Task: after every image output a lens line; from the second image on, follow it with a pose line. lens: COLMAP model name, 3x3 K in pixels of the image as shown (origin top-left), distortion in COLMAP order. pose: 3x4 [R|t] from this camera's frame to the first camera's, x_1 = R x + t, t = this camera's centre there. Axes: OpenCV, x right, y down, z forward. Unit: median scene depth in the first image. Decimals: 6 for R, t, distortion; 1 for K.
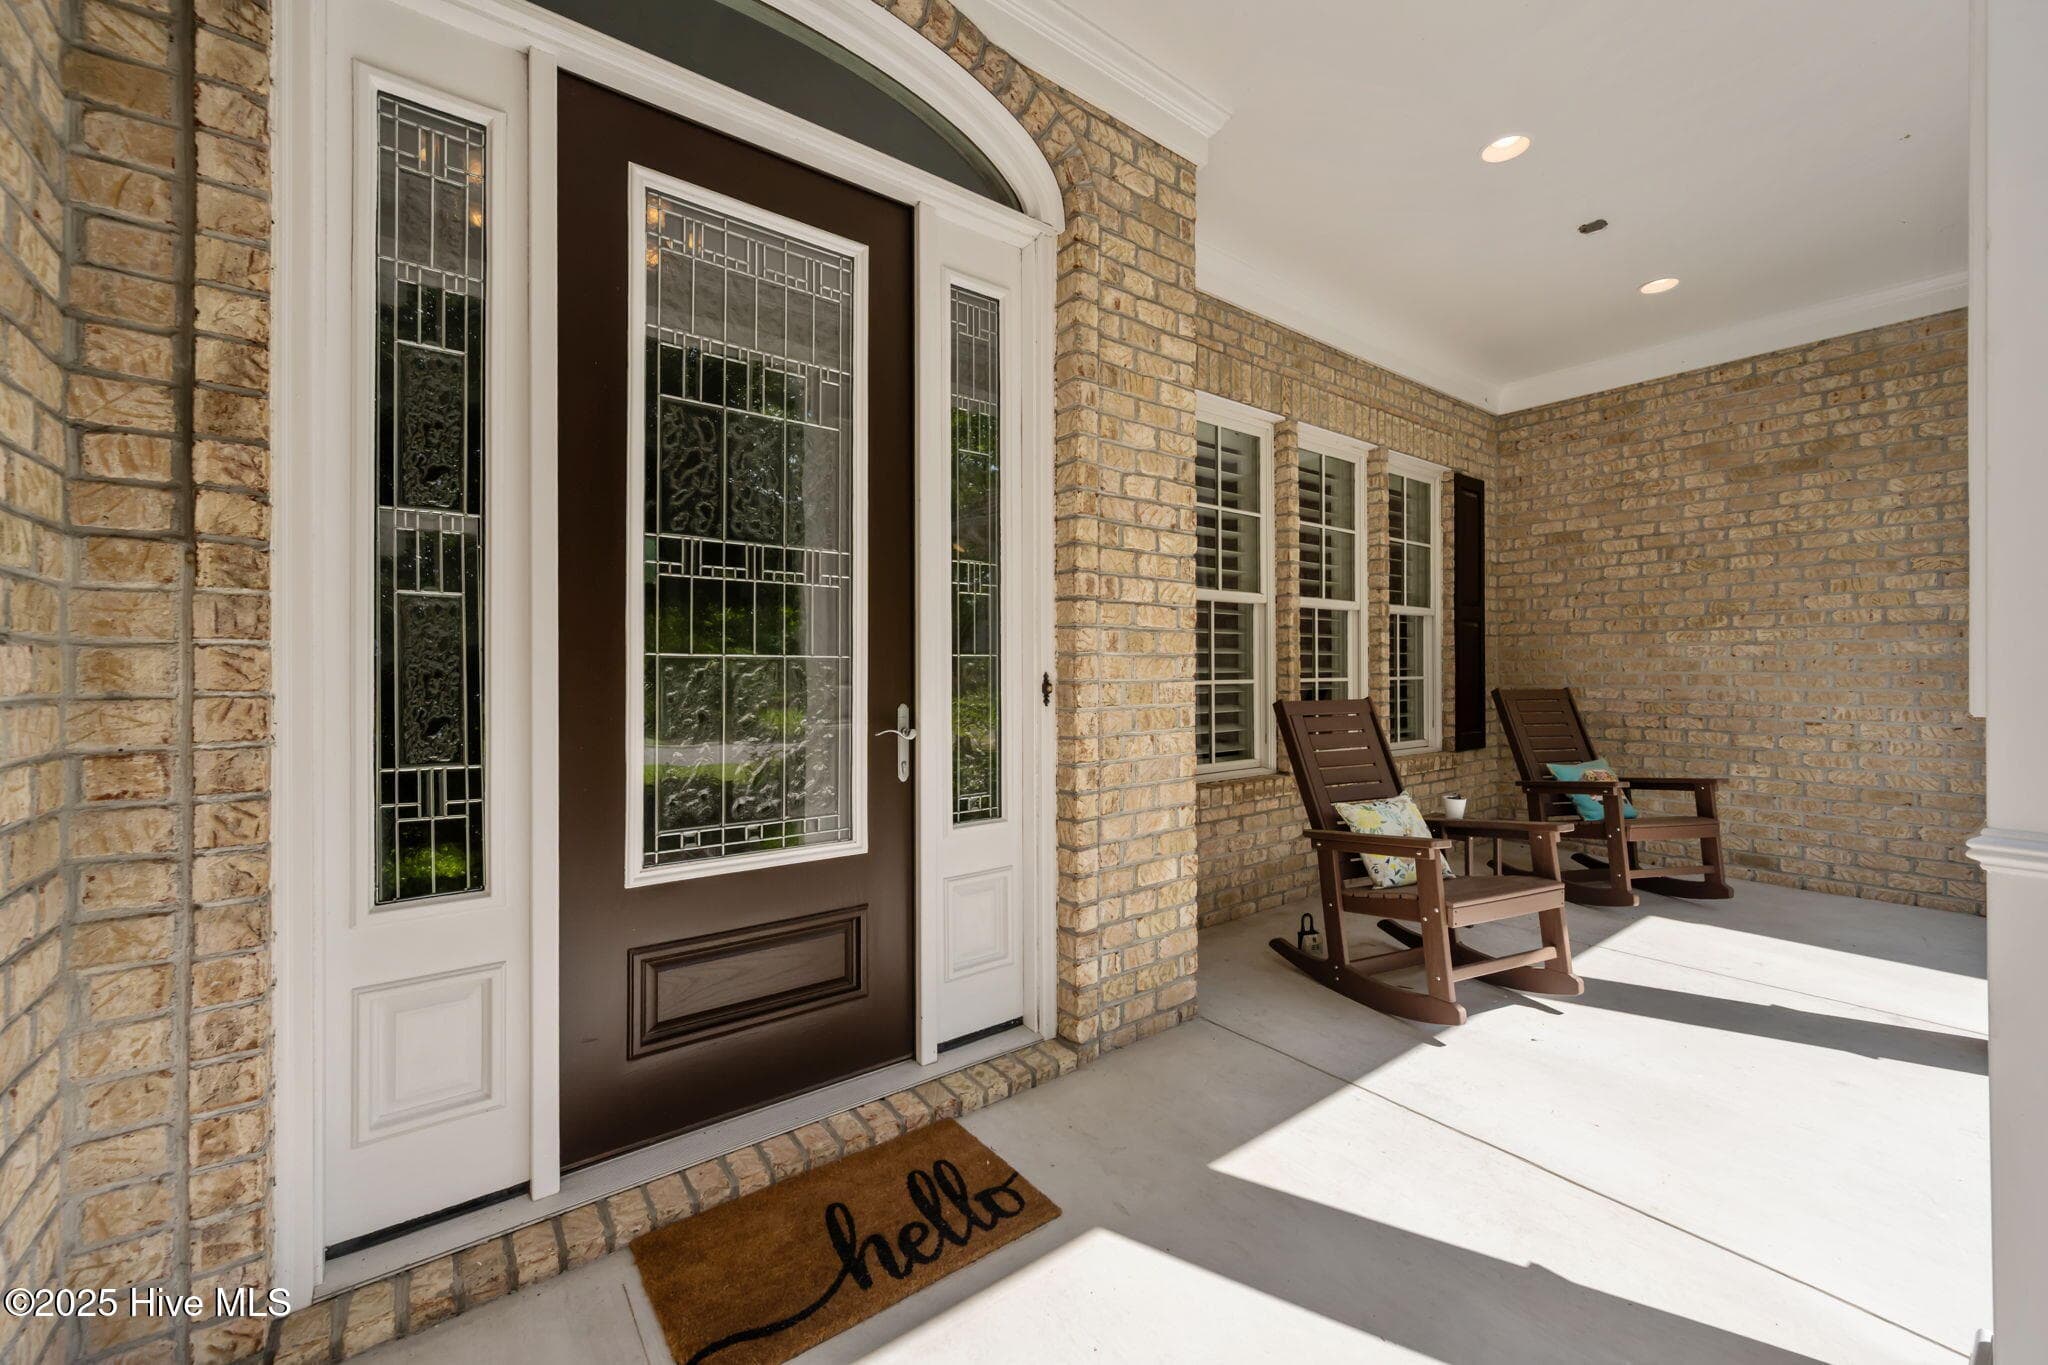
lens RADIAL K [[813.4, 0, 1025.3], [0, 813.4, 648.7], [0, 0, 1]] dist [0.000007, 0.000163]
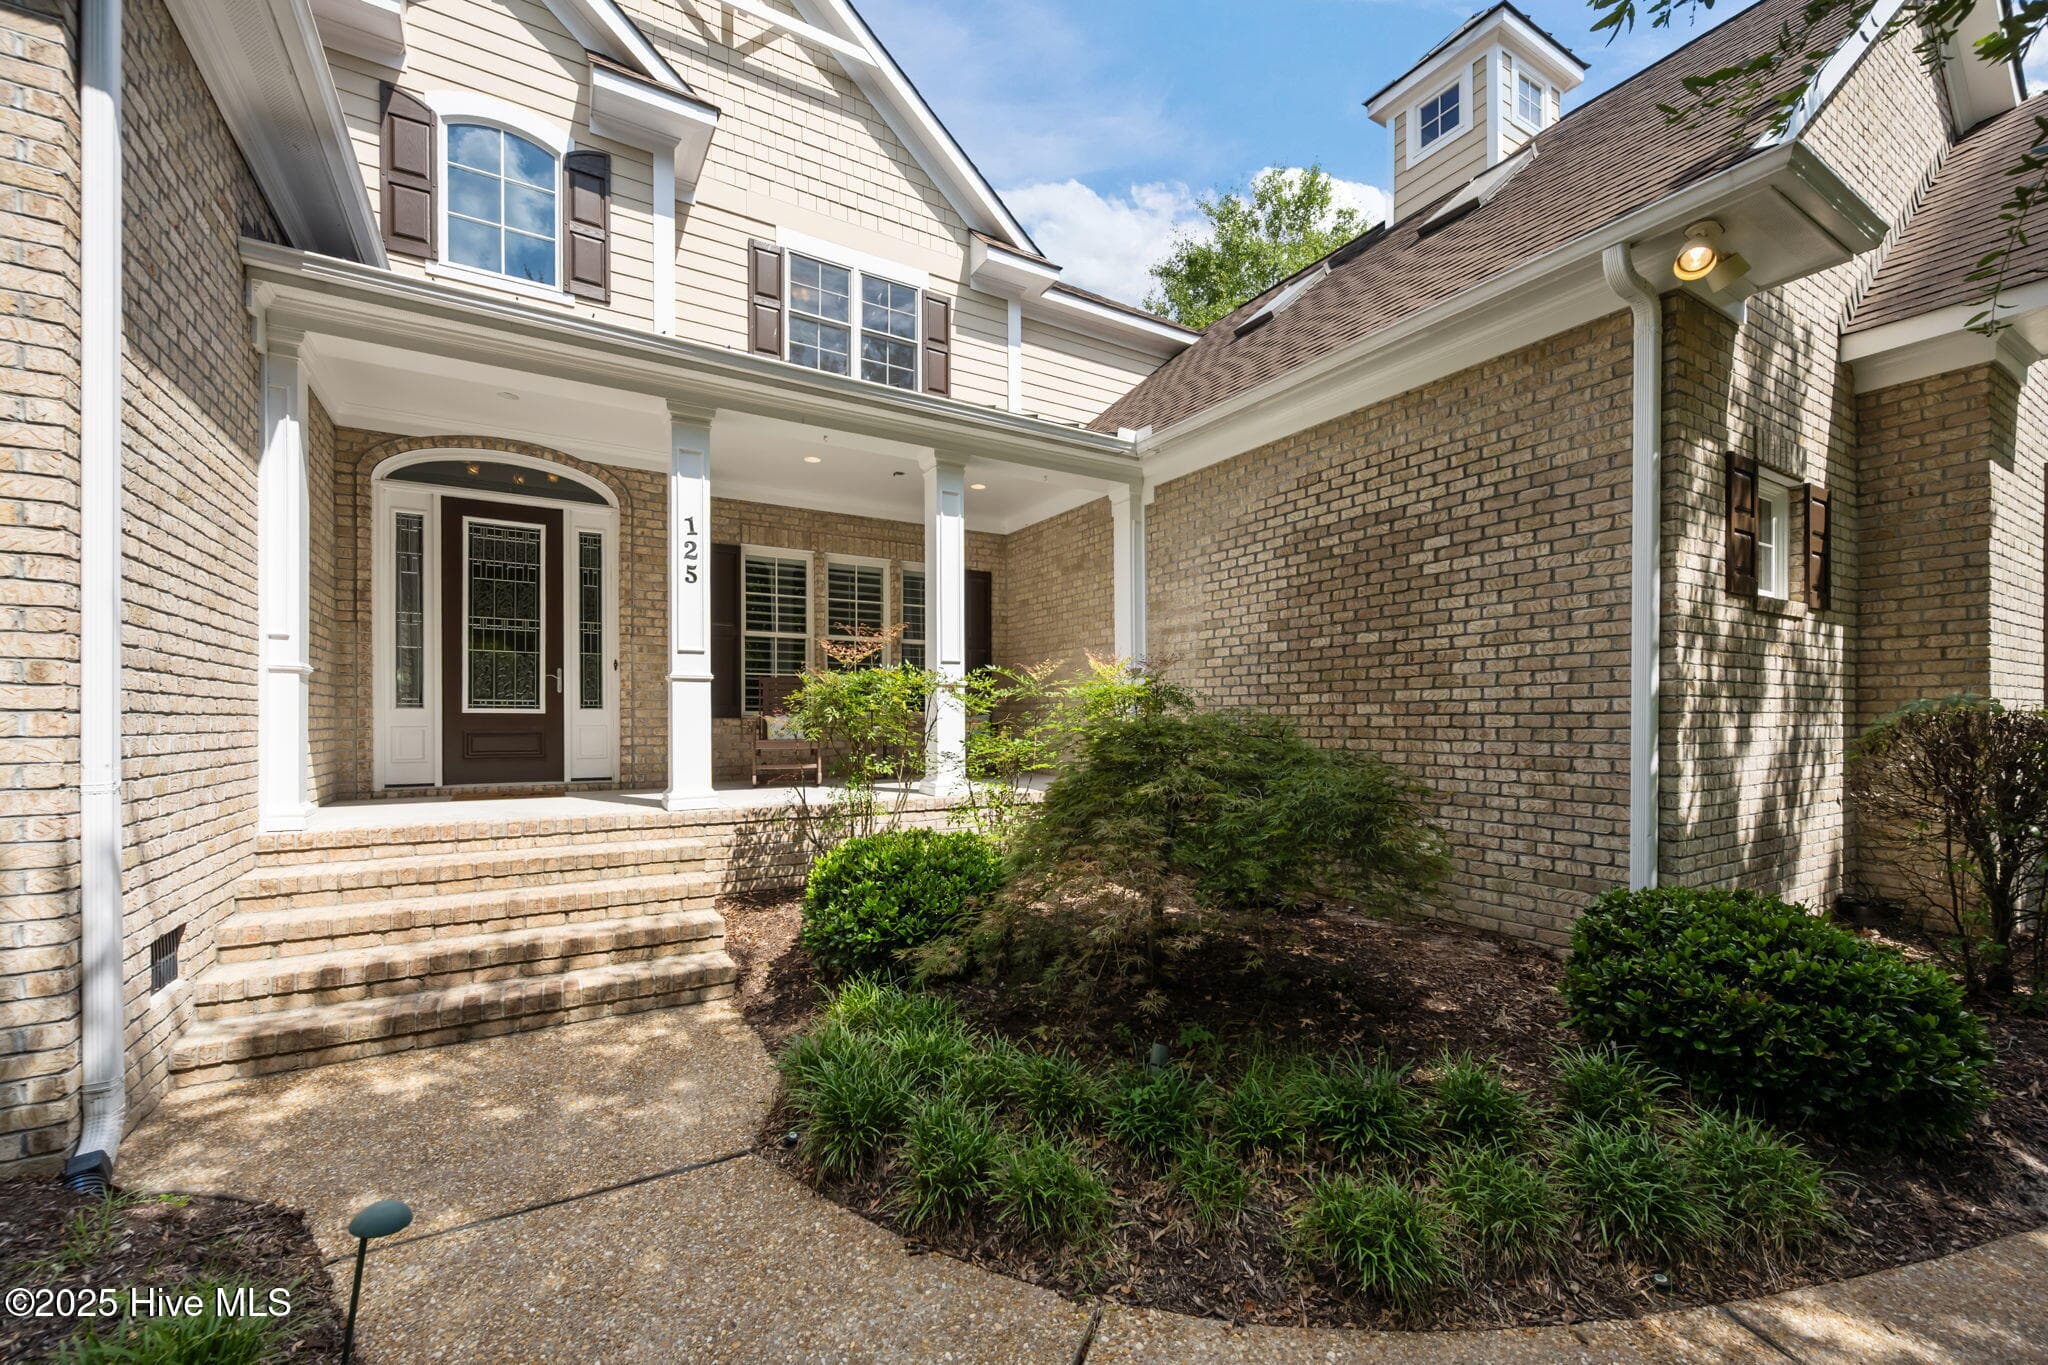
lens RADIAL K [[824.3, 0, 1021.9], [0, 824.3, 704.5], [0, 0, 1]] dist [0.000117, 0.000277]
pose [[0.993484, -0.001334, -0.113966, 2.065261], [0.001707, 0.999993, 0.003176, 0.208744], [0.113961, -0.003350, 0.993480, -2.040121]]
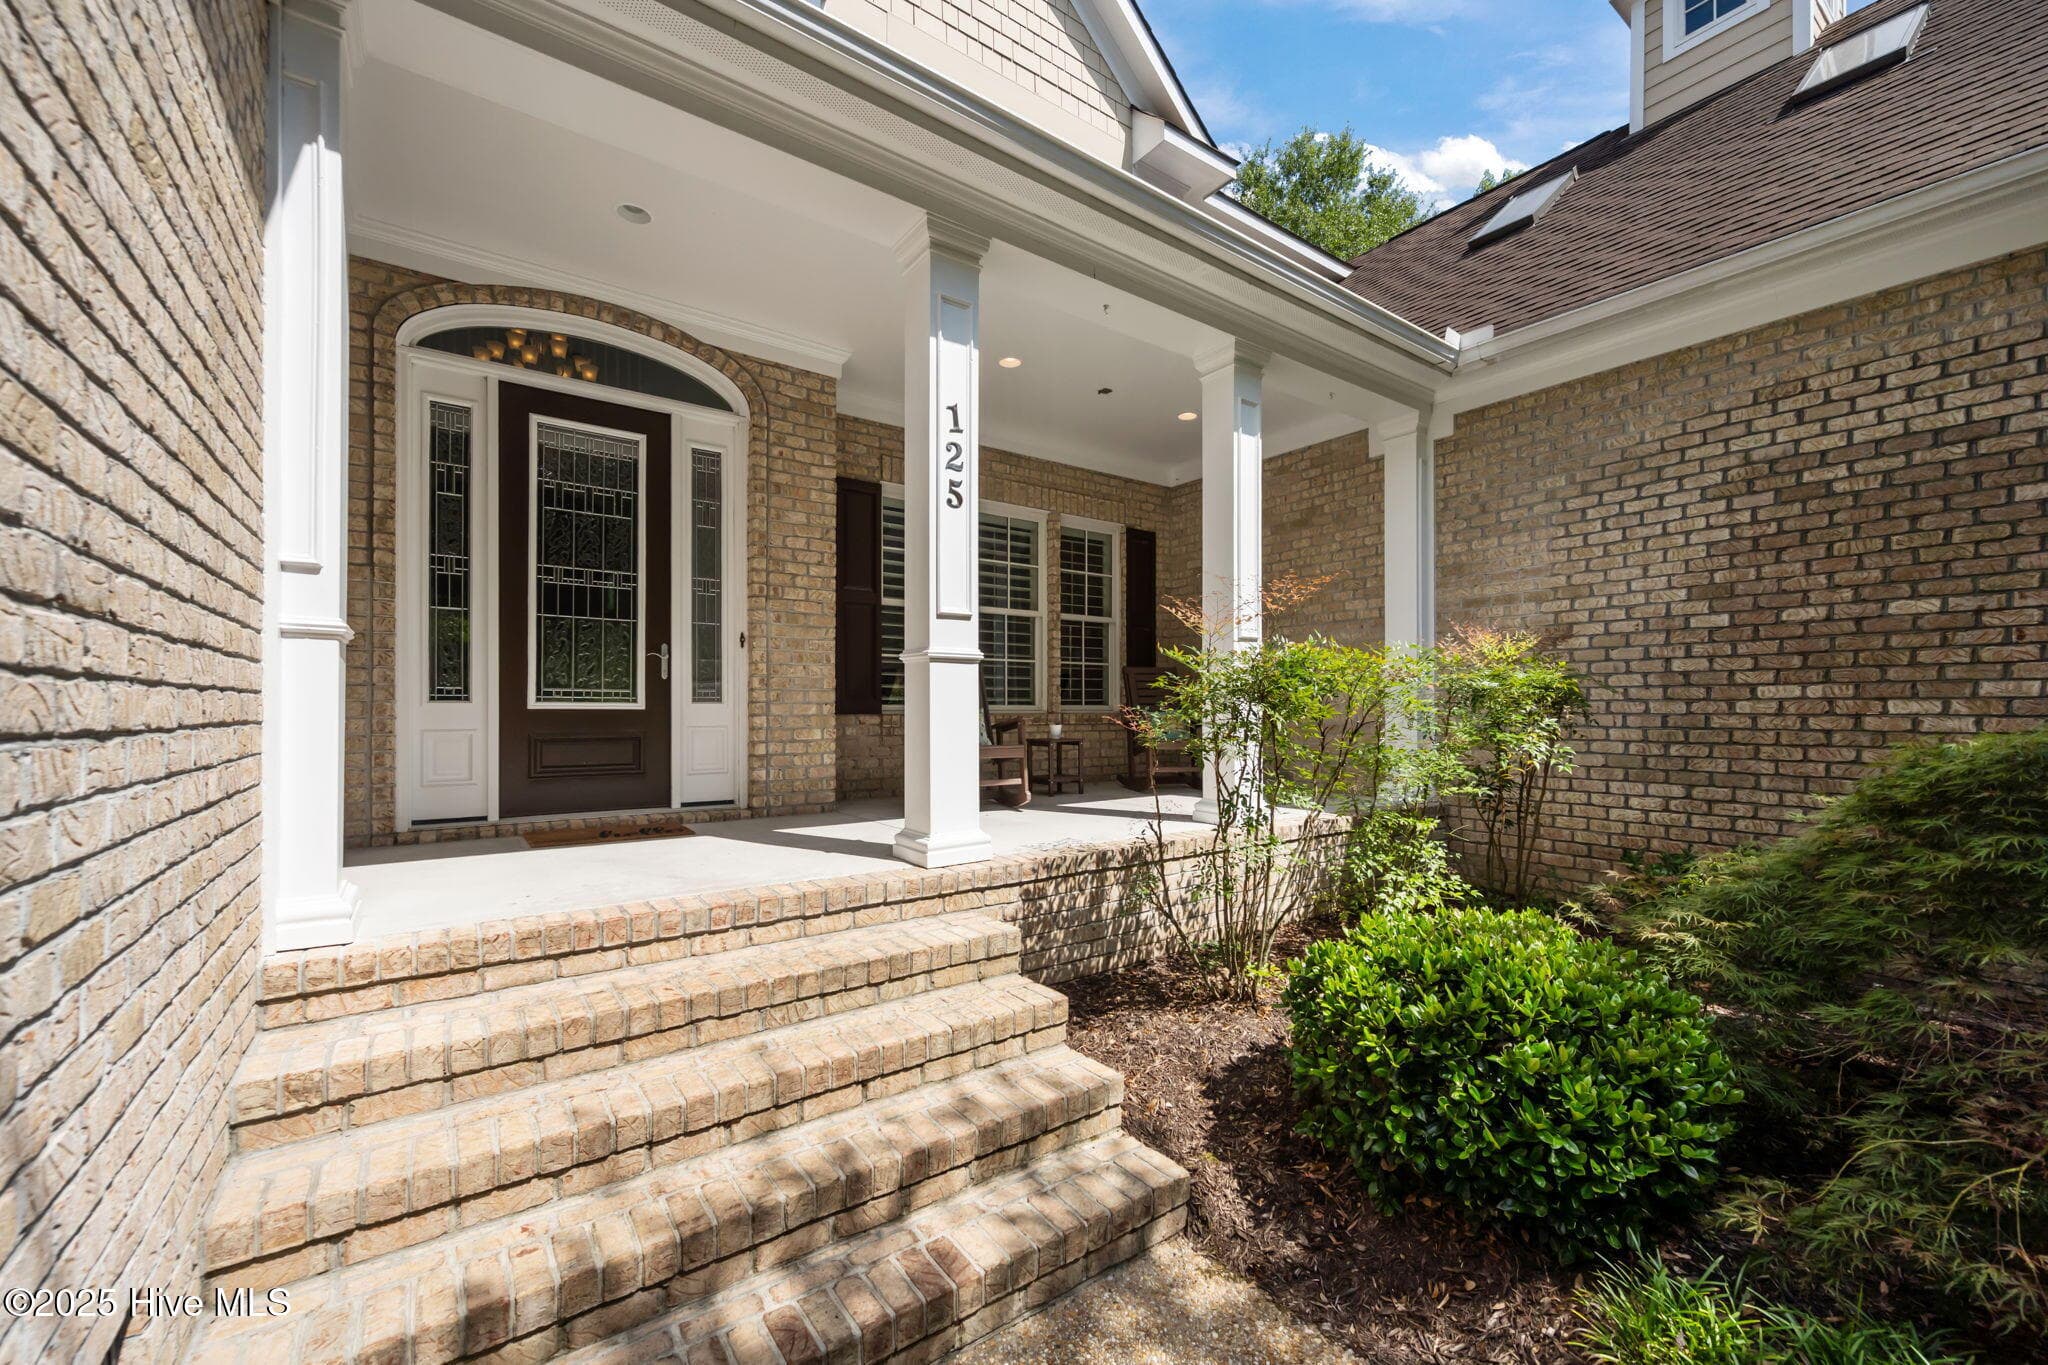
lens RADIAL K [[817.7, 0, 1032.1], [0, 817.7, 690.7], [0, 0, 1]] dist [-0.000139, 0.000468]
pose [[0.999738, 0.001314, -0.022853, 0.915050], [-0.001294, 0.999999, 0.000894, 0.197864], [0.022854, -0.000864, 0.999738, -1.206409]]
